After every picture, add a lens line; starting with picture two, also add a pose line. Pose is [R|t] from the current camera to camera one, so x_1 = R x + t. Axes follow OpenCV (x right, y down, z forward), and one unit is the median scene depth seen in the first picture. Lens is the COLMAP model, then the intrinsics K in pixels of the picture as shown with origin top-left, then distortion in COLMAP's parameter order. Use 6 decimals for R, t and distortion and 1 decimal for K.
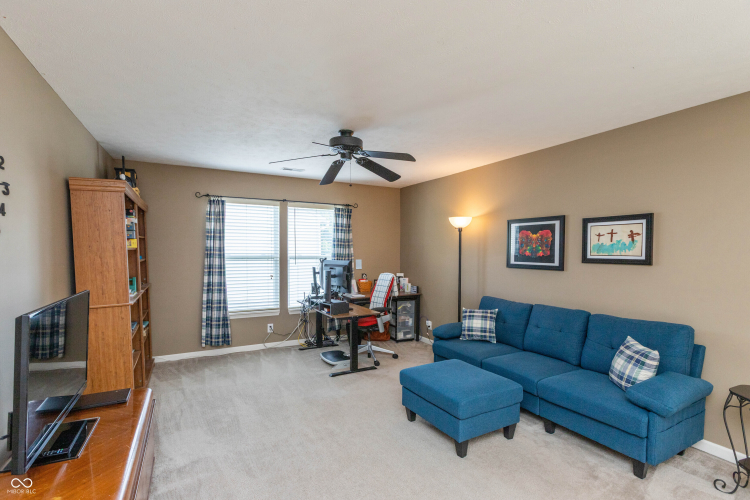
lens RADIAL K [[343.7, 0, 373.6], [0, 343.7, 251.1], [0, 0, 1]] dist [-0.001127, -0.000078]
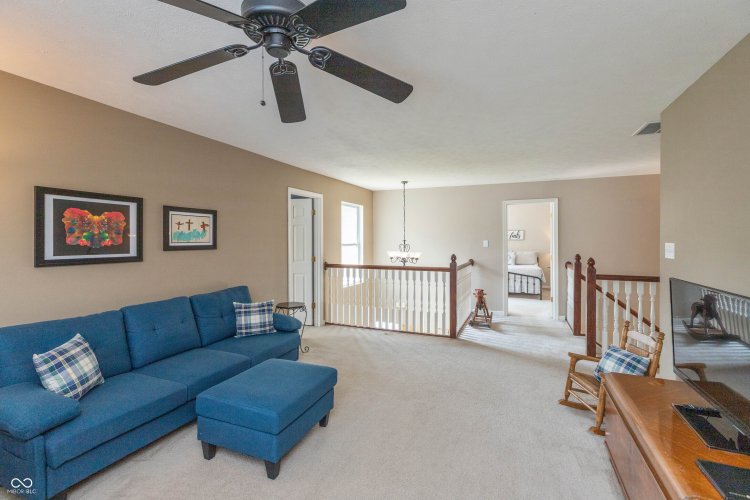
lens RADIAL K [[343.7, 0, 373.6], [0, 343.7, 242.7], [0, 0, 1]] dist [-0.001127, -0.000078]
pose [[-0.613563, -0.004684, 0.789632, -0.504695], [0.006222, 0.999923, 0.010766, 0.004201], [-0.789621, 0.011519, -0.613487, 1.079137]]
